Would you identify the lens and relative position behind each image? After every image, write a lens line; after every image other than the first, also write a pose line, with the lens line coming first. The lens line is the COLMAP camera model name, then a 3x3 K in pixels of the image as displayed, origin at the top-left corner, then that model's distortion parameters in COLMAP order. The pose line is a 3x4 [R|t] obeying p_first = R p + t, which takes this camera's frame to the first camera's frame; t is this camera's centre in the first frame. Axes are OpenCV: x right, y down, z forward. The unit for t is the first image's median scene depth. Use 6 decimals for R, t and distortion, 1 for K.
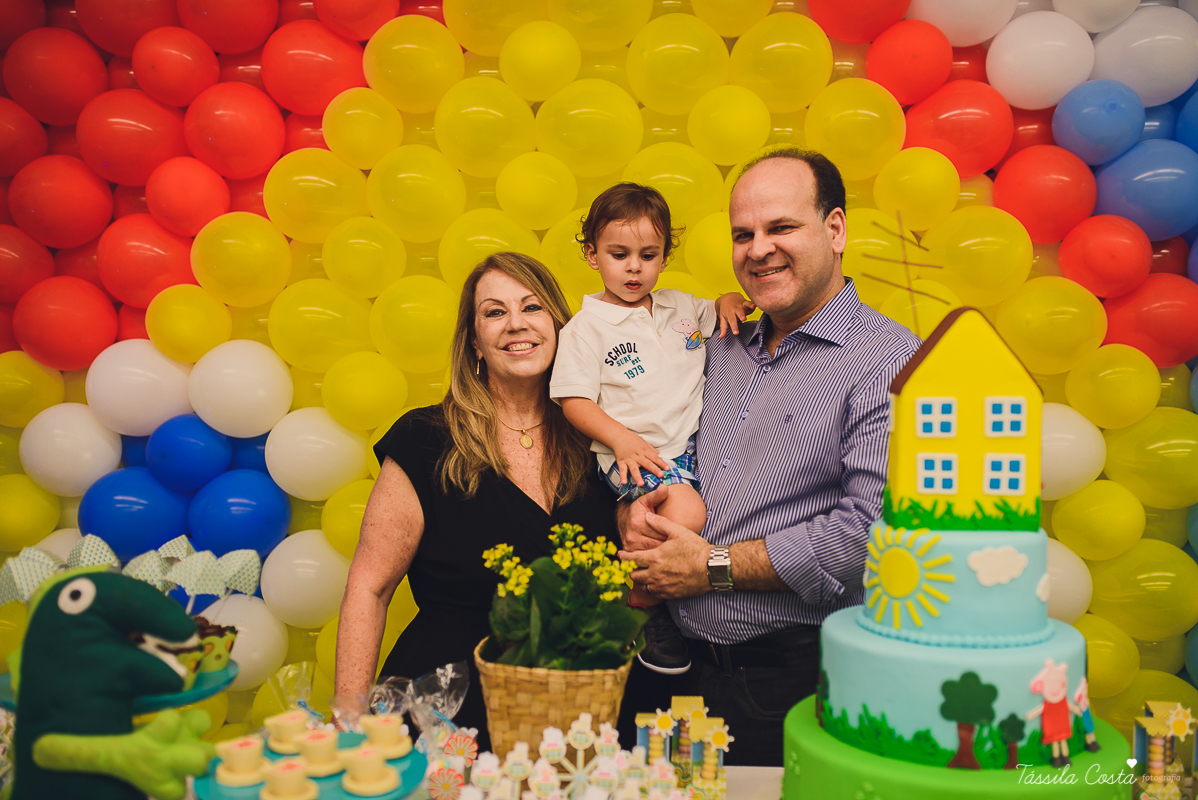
lens RADIAL K [[1149.8, 0, 597.1], [0, 1149.8, 397.4], [0, 0, 1]] dist [-0.066023, 0.095074]
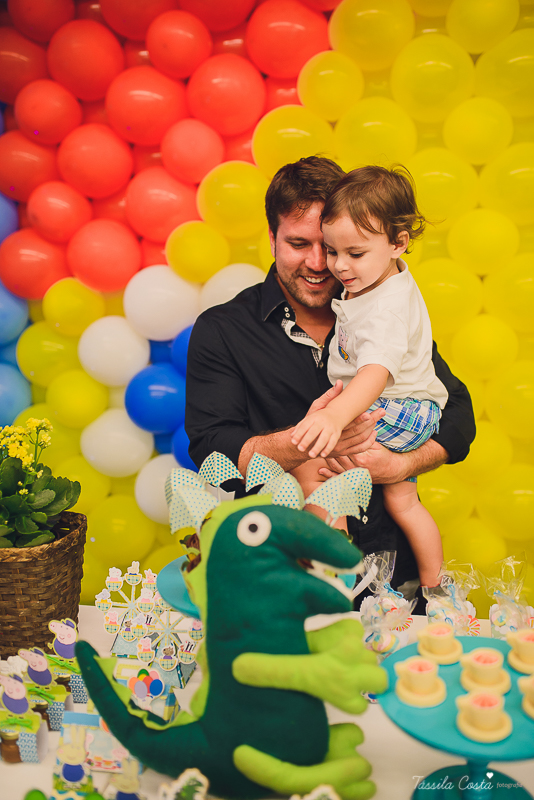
lens RADIAL K [[769.6, 0, 267.0], [0, 769.6, 400.0], [0, 0, 1]] dist [-0.065947, 0.102723]
pose [[0.989037, -0.010201, -0.147314, -0.283055], [0.032524, 0.988161, 0.149932, -0.050361], [0.144041, -0.153080, 0.977660, 0.249937]]
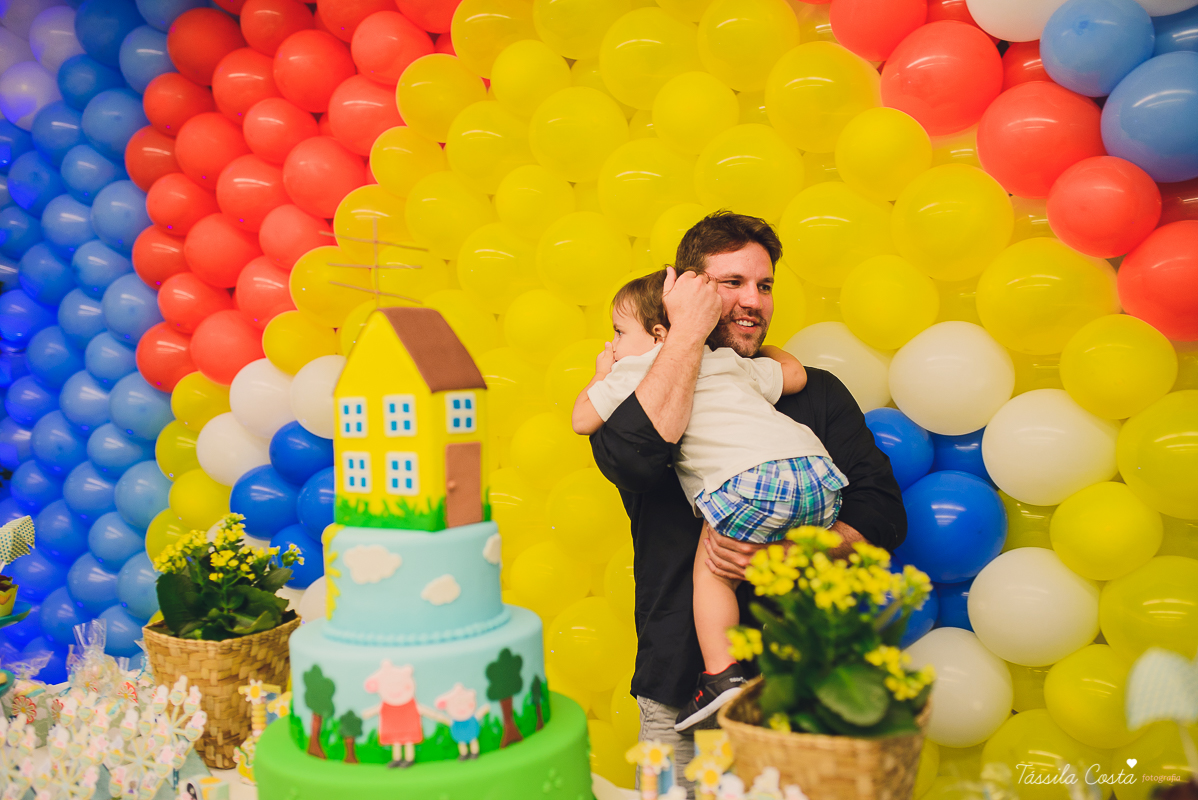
lens RADIAL K [[1147.1, 0, 596.9], [0, 1147.1, 401.4], [0, 0, 1]] dist [-0.065175, 0.103756]
pose [[0.873951, -0.023567, -0.485442, 0.909177], [0.027288, 0.999627, 0.000598, 0.007623], [0.485248, -0.013769, 0.874268, 0.193016]]
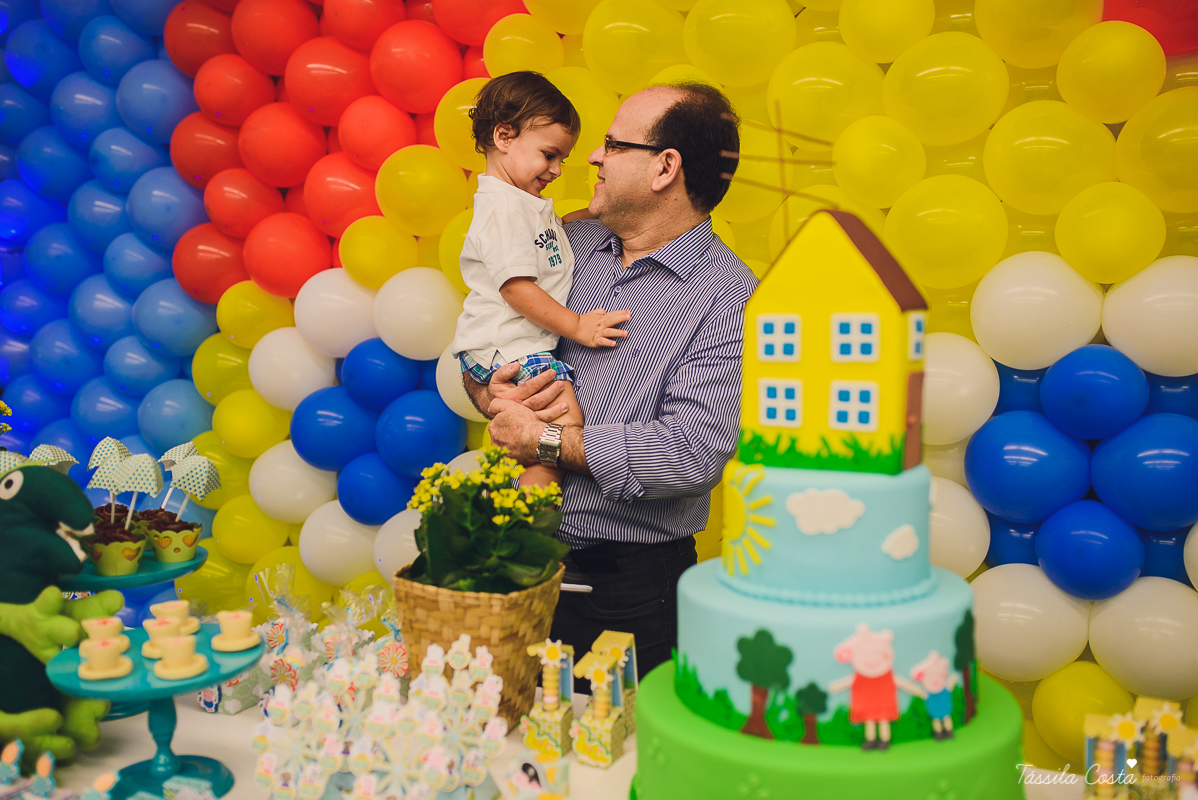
lens RADIAL K [[1169.5, 0, 599.0], [0, 1169.5, 400.0], [0, 0, 1]] dist [-0.076427, 0.113844]
pose [[0.923020, 0.027941, -0.383736, 0.471382], [-0.004928, 0.998136, 0.060823, 0.010379], [0.384720, -0.054250, 0.921438, 0.120825]]
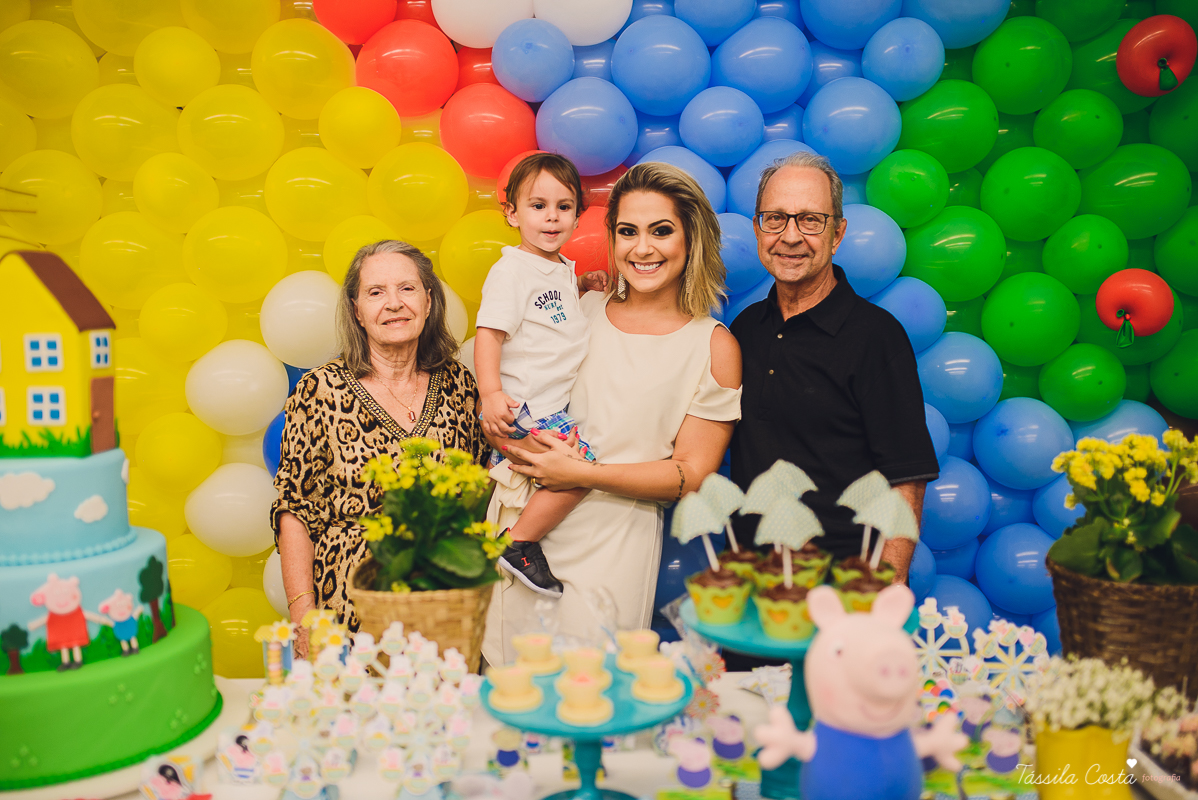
lens RADIAL K [[1152.4, 0, 599.0], [0, 1152.4, 400.0], [0, 0, 1]] dist [-0.065947, 0.102723]
pose [[0.997047, -0.022326, 0.073472, 0.732815], [0.017791, 0.997929, 0.061811, 0.003916], [-0.074700, -0.060321, 0.995380, -0.103950]]
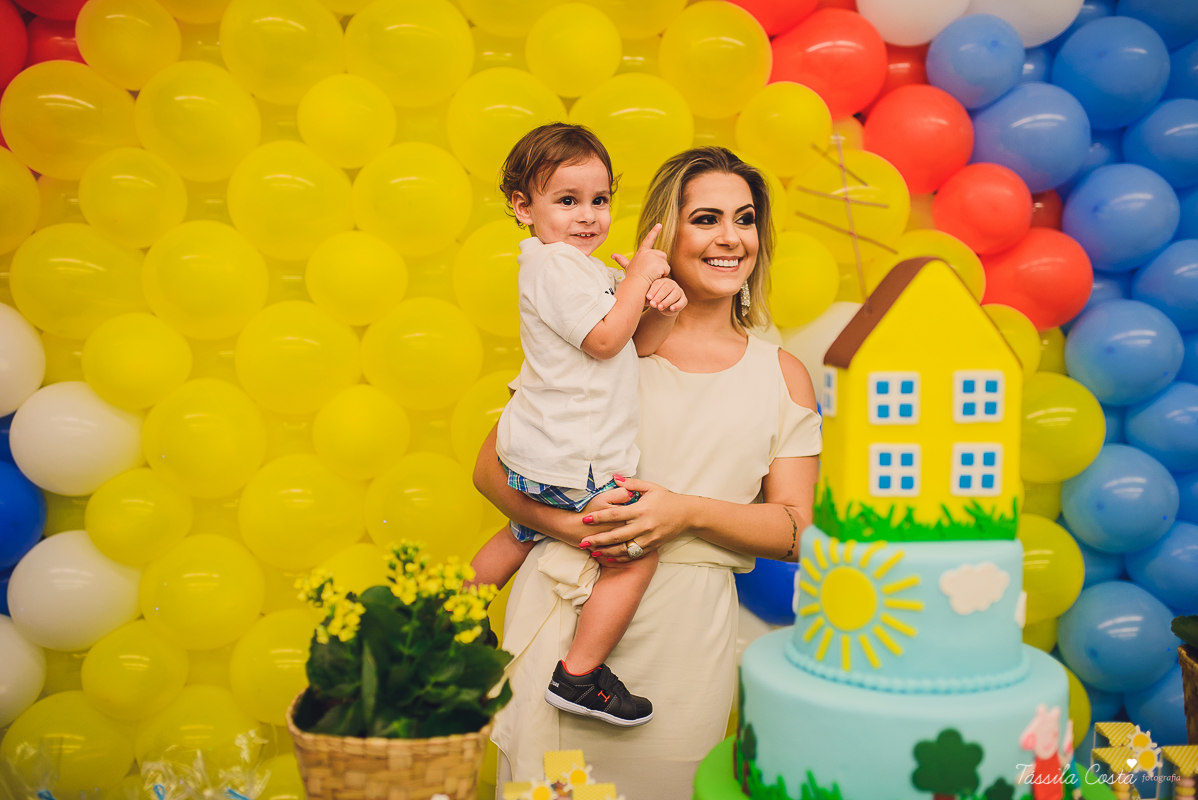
lens RADIAL K [[1152.4, 0, 599.0], [0, 1152.4, 400.0], [0, 0, 1]] dist [-0.065947, 0.102723]
pose [[0.984995, -0.012666, 0.172120, -0.032702], [0.006496, 0.999318, 0.036364, -0.010201], [-0.172463, -0.034700, 0.984405, 0.245783]]
